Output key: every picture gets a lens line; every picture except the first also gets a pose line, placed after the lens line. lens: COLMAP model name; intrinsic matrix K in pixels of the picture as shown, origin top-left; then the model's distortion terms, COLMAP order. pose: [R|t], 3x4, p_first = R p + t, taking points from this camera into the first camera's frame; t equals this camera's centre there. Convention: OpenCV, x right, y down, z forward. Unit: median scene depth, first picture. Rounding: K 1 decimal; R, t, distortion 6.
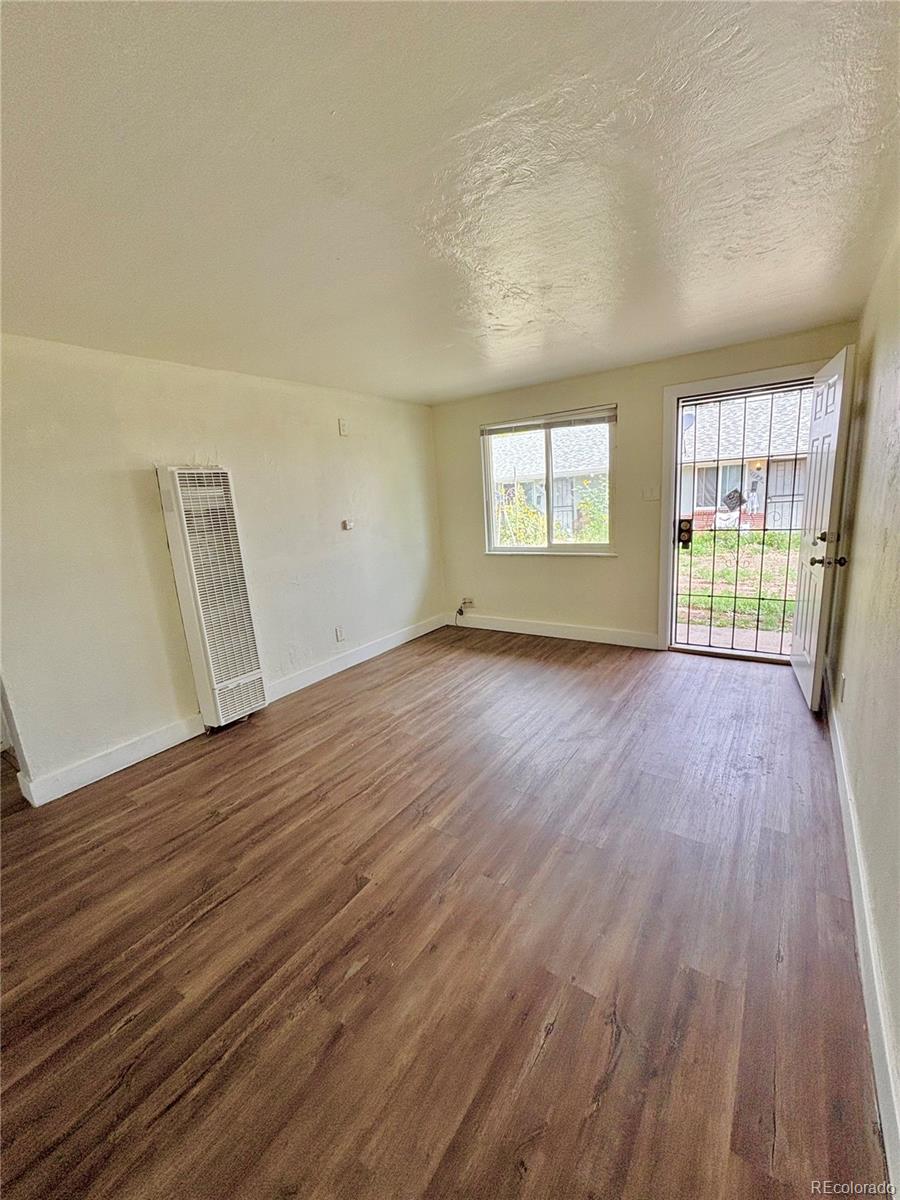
lens RADIAL K [[479.6, 0, 447.0], [0, 479.6, 596.0], [0, 0, 1]] dist [0.001667, -0.000340]
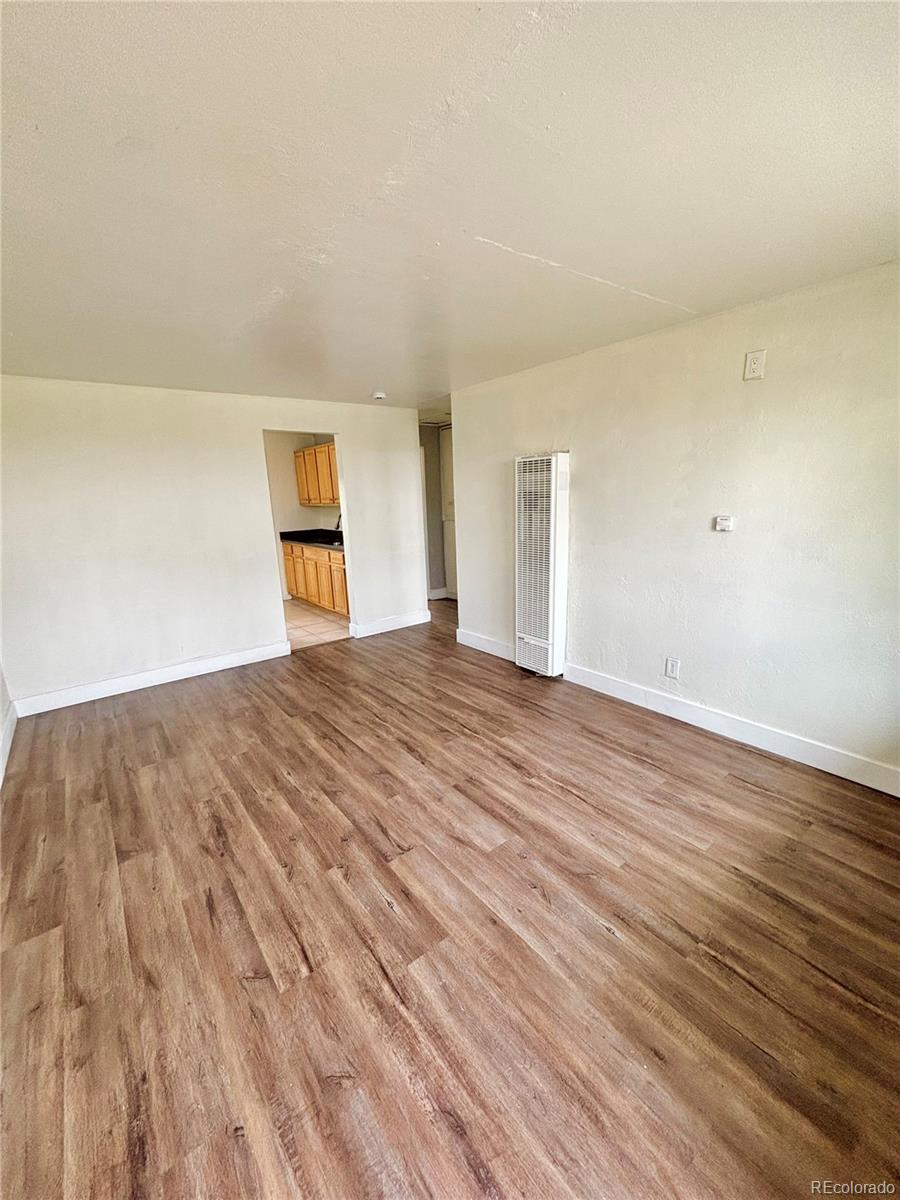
lens RADIAL K [[479.6, 0, 448.0], [0, 479.6, 603.4], [0, 0, 1]] dist [0.001667, -0.000340]
pose [[-0.283801, 0.299014, -0.911069, 0.681649], [-0.148294, 0.925018, 0.349787, -0.291158], [0.947347, 0.234376, -0.218180, 1.084112]]
